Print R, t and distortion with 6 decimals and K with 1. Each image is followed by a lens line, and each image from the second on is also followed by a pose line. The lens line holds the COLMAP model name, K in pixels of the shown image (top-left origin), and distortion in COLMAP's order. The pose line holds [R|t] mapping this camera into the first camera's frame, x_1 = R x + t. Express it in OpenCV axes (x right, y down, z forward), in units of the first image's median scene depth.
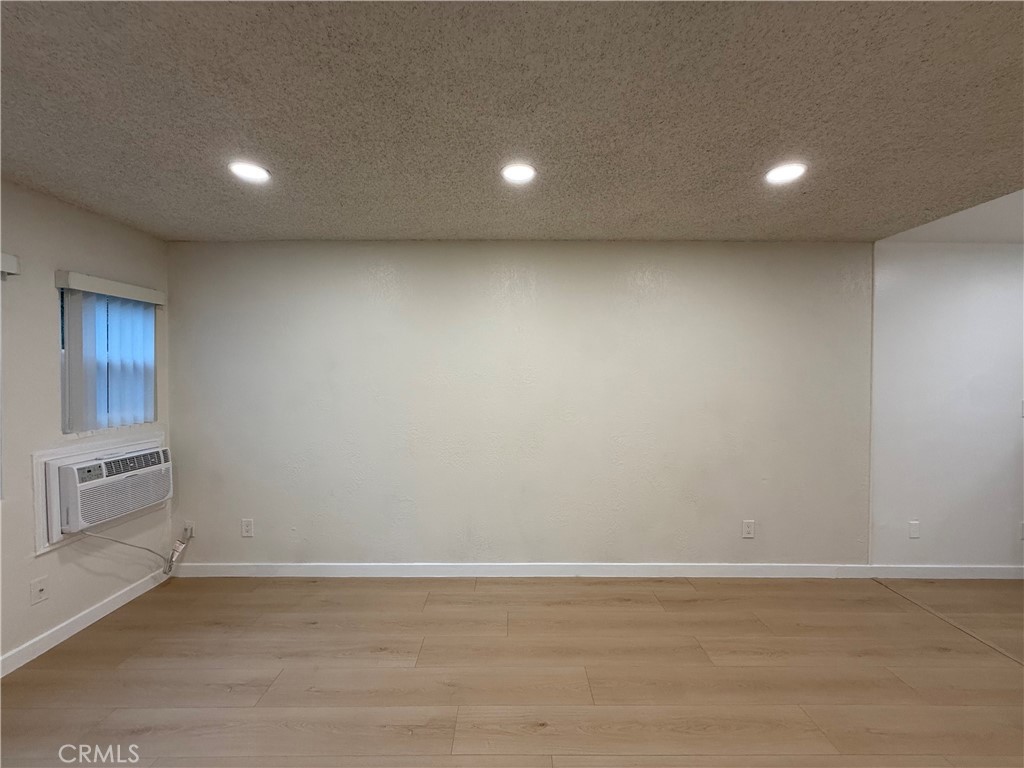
lens RADIAL K [[406.6, 0, 512.2], [0, 406.6, 388.2], [0, 0, 1]] dist [-0.003834, -0.000071]
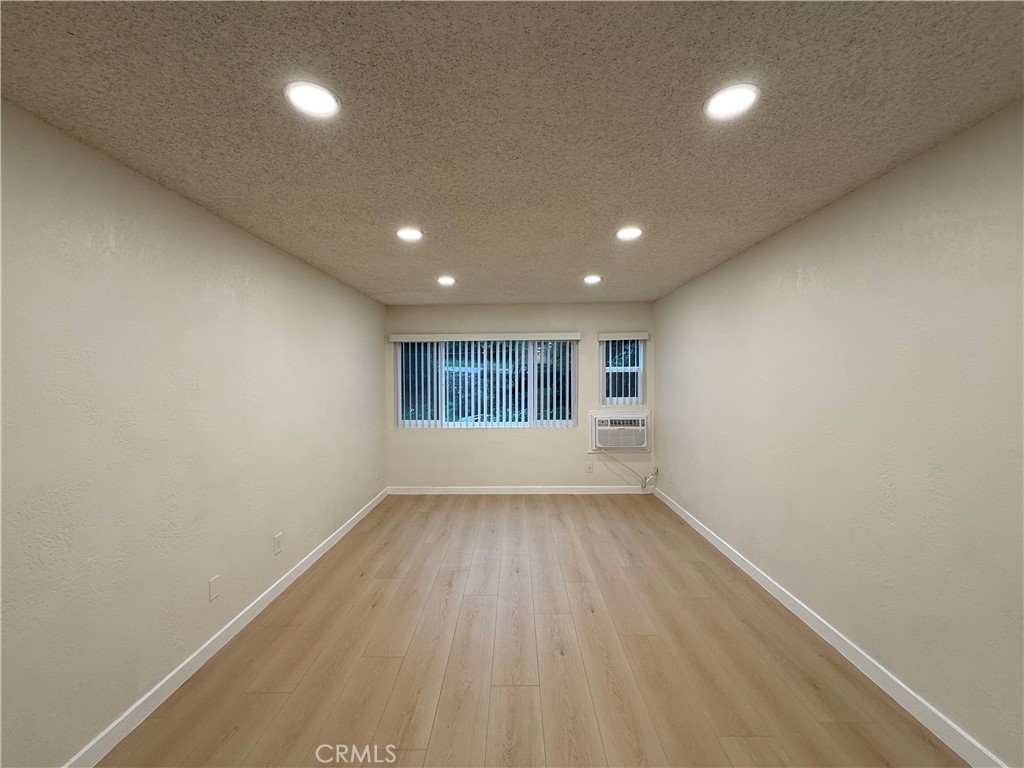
lens RADIAL K [[406.6, 0, 508.4], [0, 406.6, 384.1], [0, 0, 1]] dist [-0.003834, -0.000071]
pose [[-0.028704, 0.012963, -0.999504, 1.146448], [-0.023181, 0.999638, 0.013630, -0.021206], [0.999319, 0.023561, -0.028393, 0.513751]]
